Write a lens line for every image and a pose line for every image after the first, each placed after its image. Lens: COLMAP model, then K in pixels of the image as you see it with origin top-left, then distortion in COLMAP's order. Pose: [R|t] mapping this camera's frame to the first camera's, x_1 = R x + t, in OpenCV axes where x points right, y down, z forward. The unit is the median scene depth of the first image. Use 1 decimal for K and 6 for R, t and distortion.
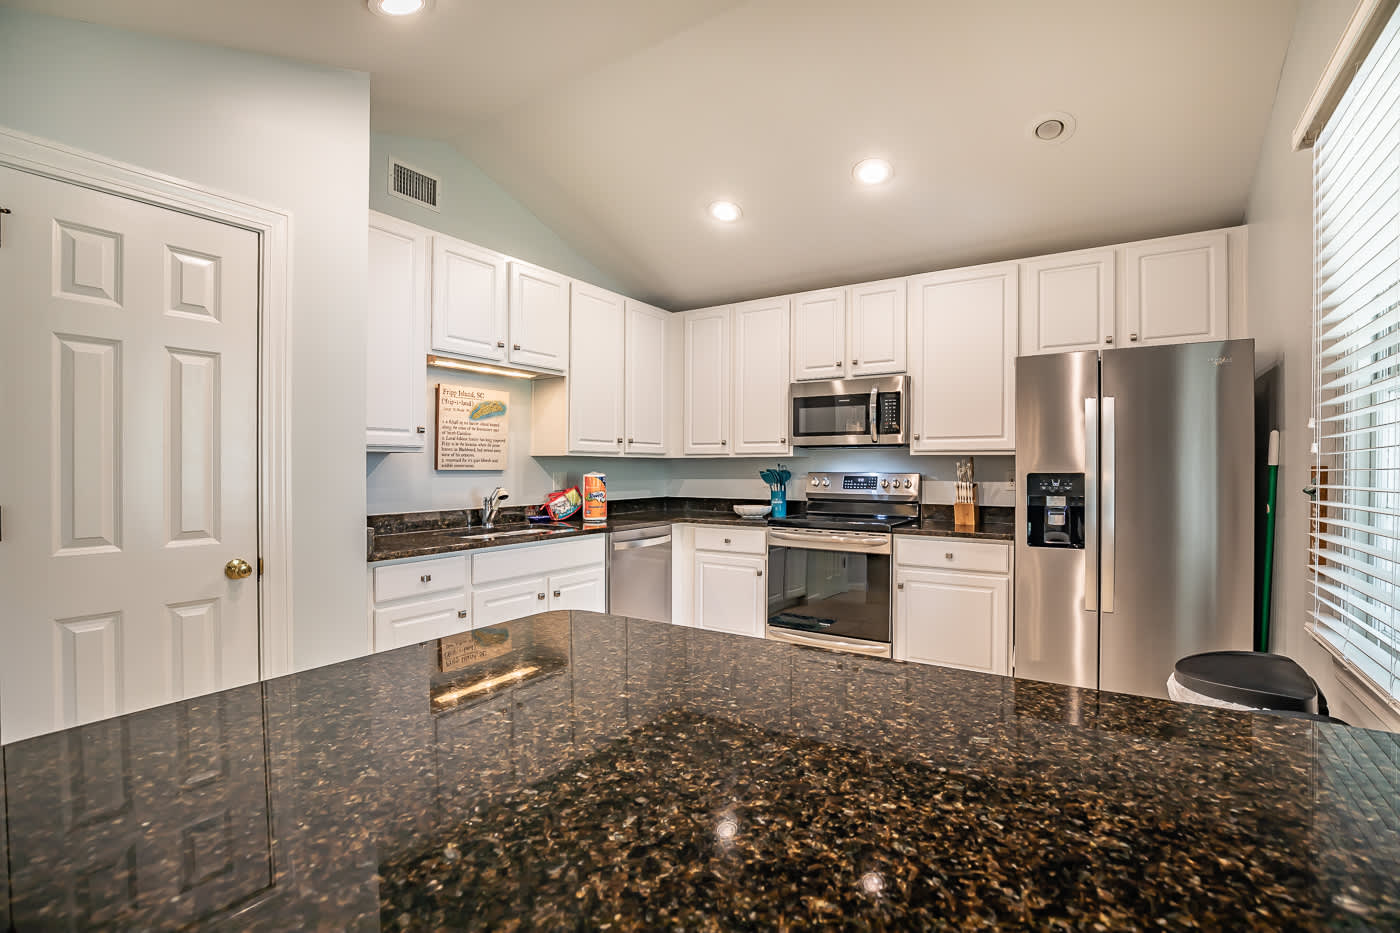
lens RADIAL K [[632.8, 0, 700.0], [0, 632.8, 466.5], [0, 0, 1]] dist [-0.038742, -0.000080]
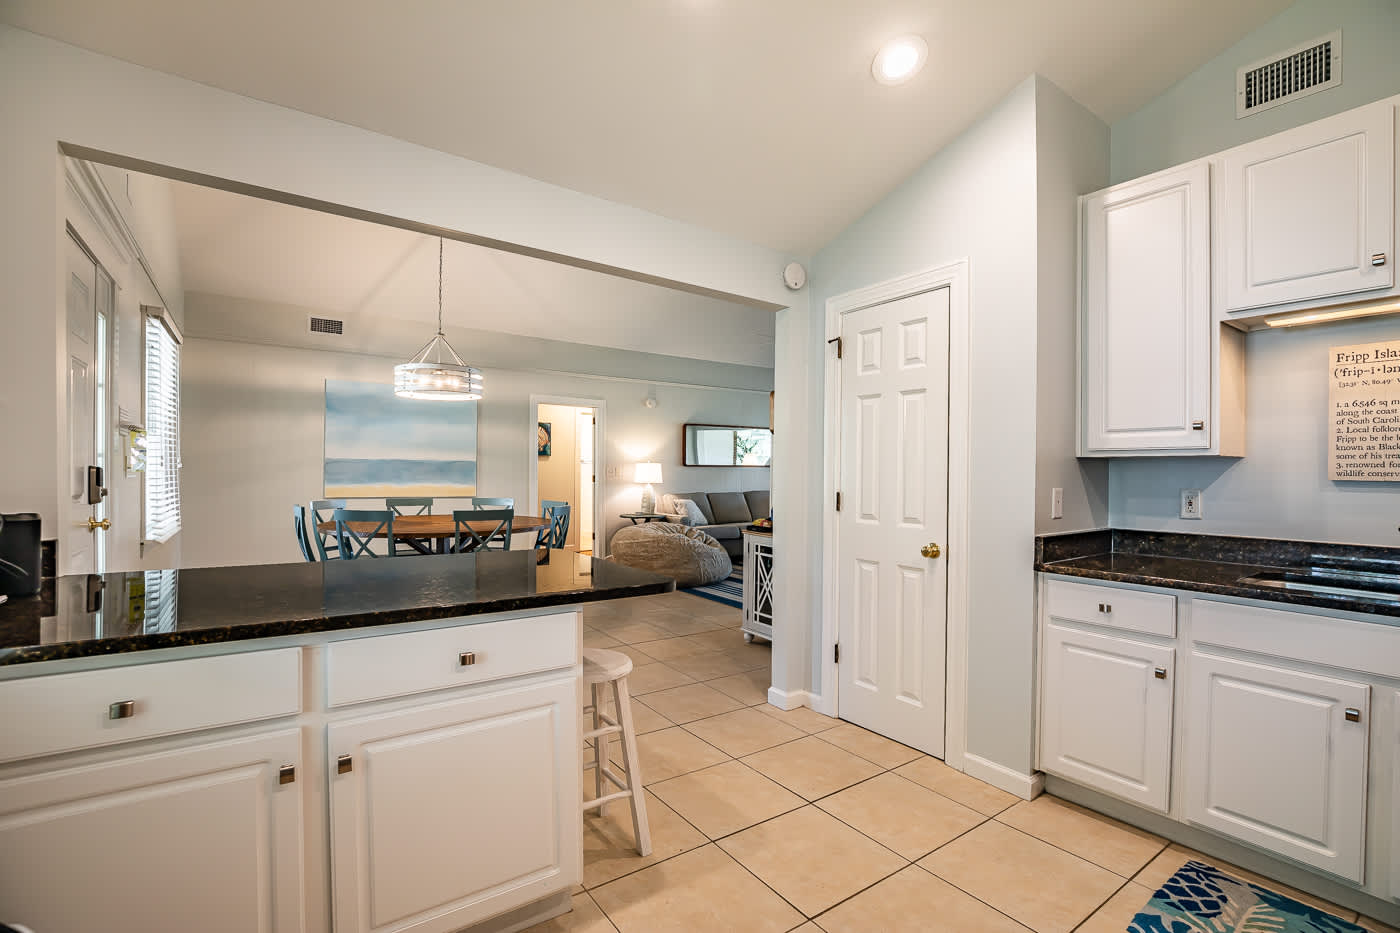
lens RADIAL K [[632.8, 0, 700.0], [0, 632.8, 466.5], [0, 0, 1]] dist [-0.038742, -0.000080]
pose [[-0.370002, -0.007721, -0.928999, 0.376471], [-0.005517, 0.999966, -0.006113, -0.001112], [0.929015, 0.002864, -0.370032, 0.573125]]
